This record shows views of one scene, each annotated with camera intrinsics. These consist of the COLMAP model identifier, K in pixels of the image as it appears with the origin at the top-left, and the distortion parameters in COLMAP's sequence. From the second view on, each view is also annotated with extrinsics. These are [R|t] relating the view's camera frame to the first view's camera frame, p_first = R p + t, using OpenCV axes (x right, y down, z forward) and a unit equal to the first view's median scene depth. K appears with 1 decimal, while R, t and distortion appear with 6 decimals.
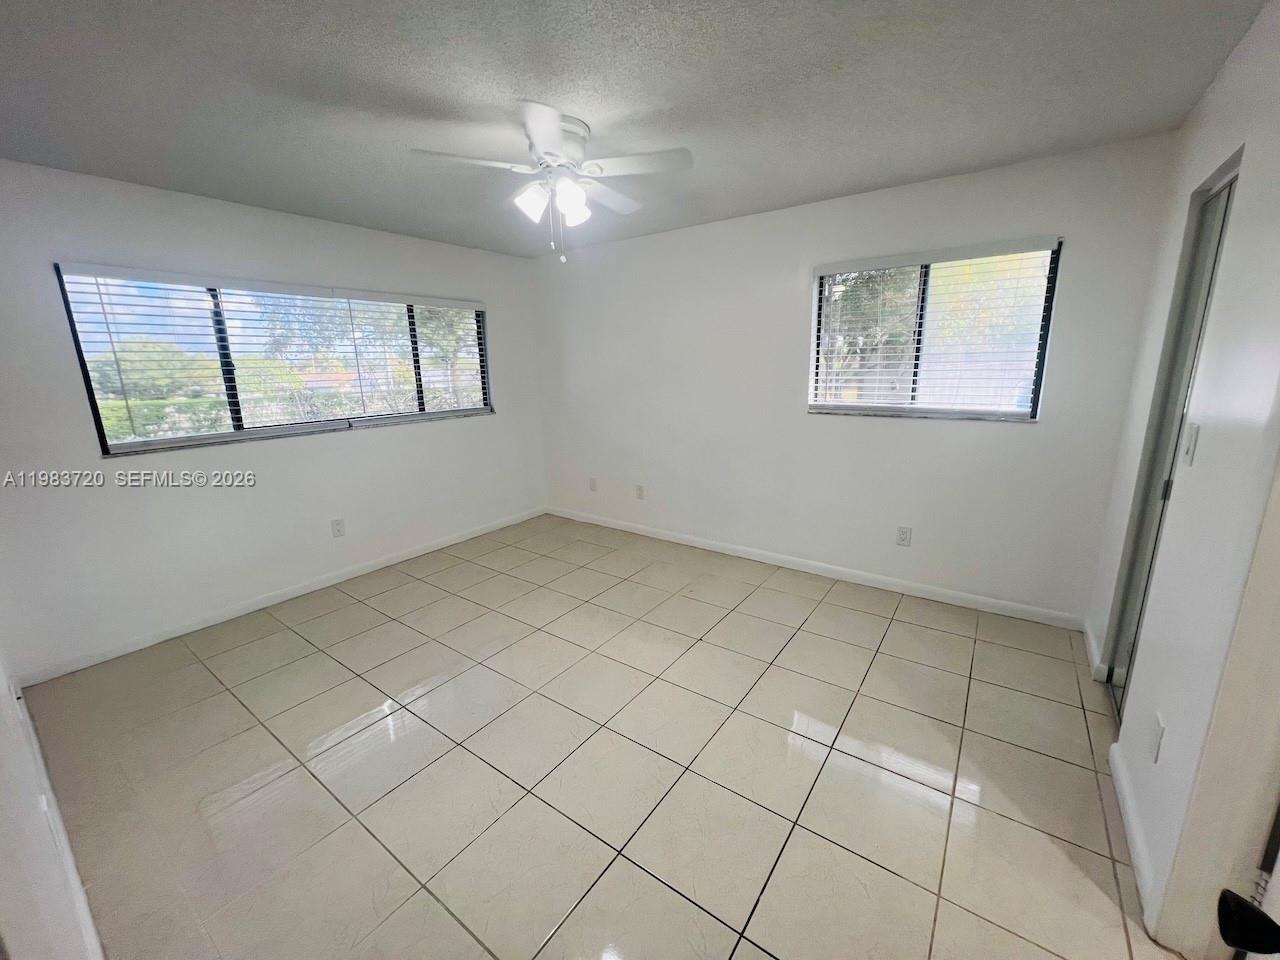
lens RADIAL K [[511.0, 0, 640.3], [0, 511.0, 477.4], [0, 0, 1]] dist [-0.002570, 0.001645]
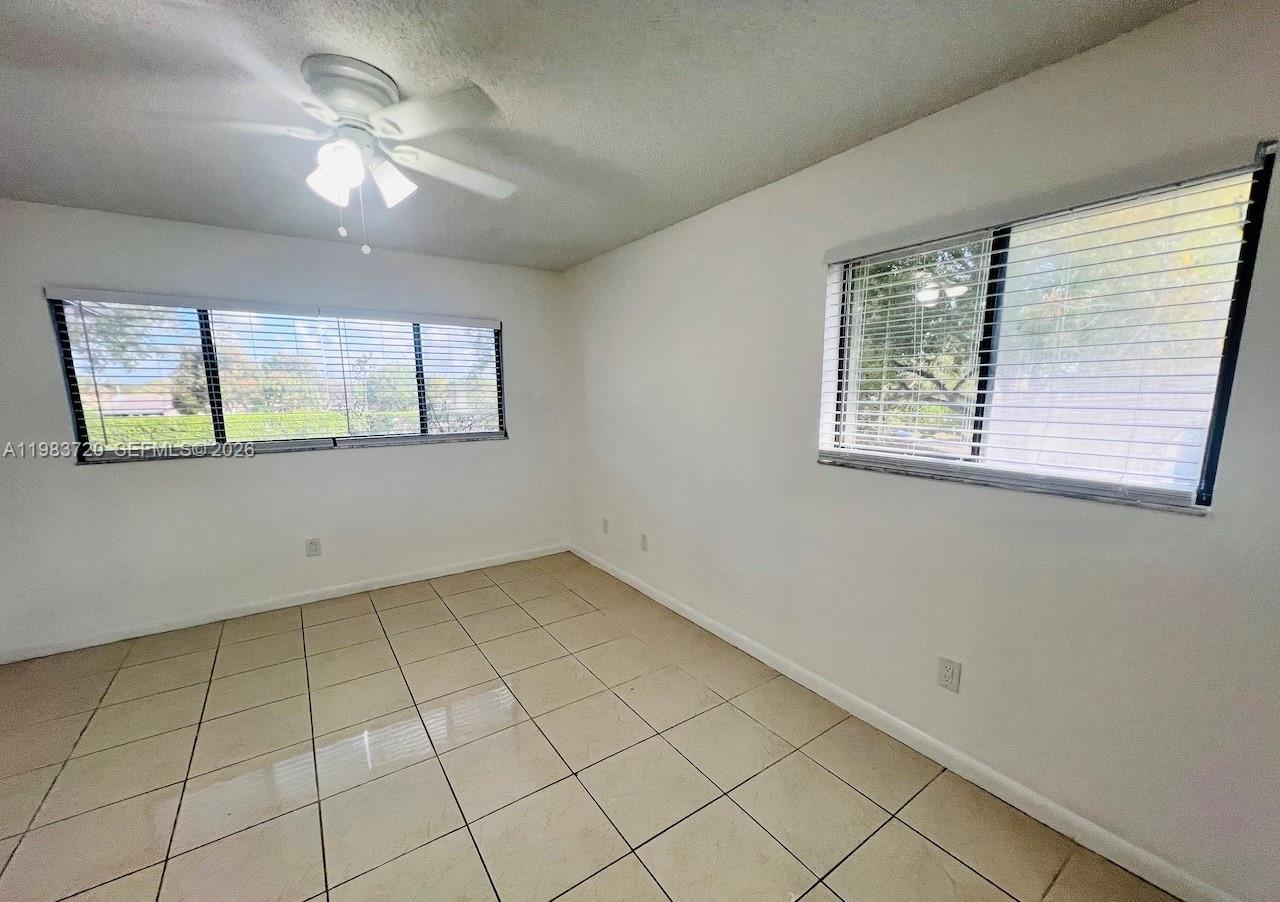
lens RADIAL K [[504.2, 0, 639.3], [0, 504.2, 477.3], [0, 0, 1]] dist [-0.010204, 0.001121]
pose [[0.944026, 0.073688, -0.321535, 0.322615], [-0.088888, 0.995500, -0.032830, -0.062931], [0.317669, 0.059573, 0.946328, 0.286645]]
